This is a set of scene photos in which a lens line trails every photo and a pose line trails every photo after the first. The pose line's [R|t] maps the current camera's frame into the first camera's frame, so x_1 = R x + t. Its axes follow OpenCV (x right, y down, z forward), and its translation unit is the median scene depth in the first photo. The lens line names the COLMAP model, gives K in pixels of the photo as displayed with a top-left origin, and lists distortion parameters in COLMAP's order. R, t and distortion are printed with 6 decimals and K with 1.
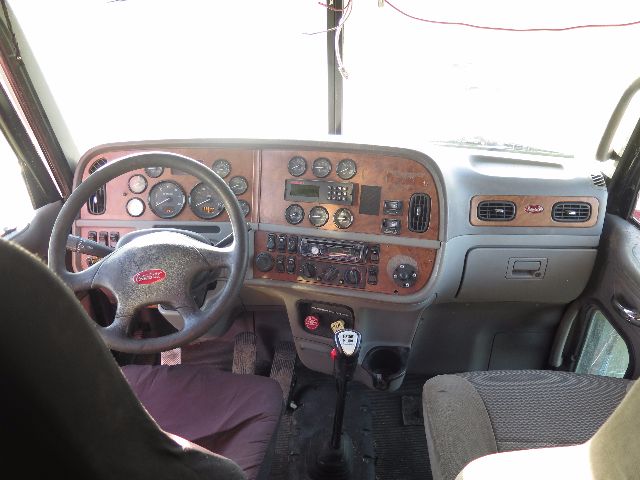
lens RADIAL K [[527.0, 0, 320.0], [0, 527.0, 240.0], [0, 0, 1]] dist [-0.003272, -0.003502]
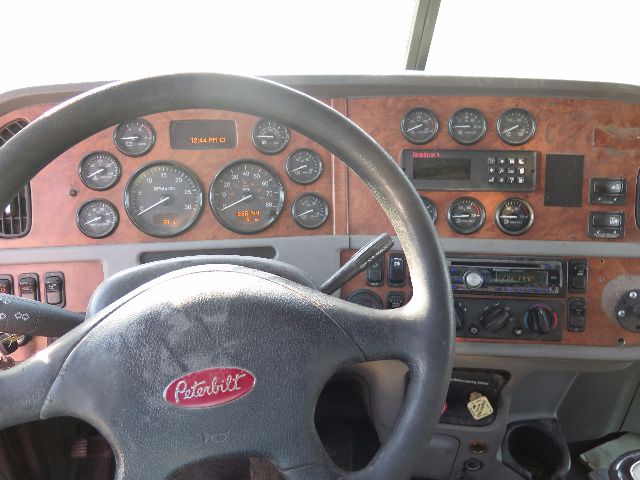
lens RADIAL K [[534.0, 0, 319.5], [0, 534.0, 260.0], [0, 0, 1]] dist [0.002017, 0.003885]
pose [[0.970225, -0.069187, 0.232114, -0.286769], [0.069875, 0.997542, 0.005266, -0.012651], [-0.231908, 0.011110, 0.972674, 0.502482]]
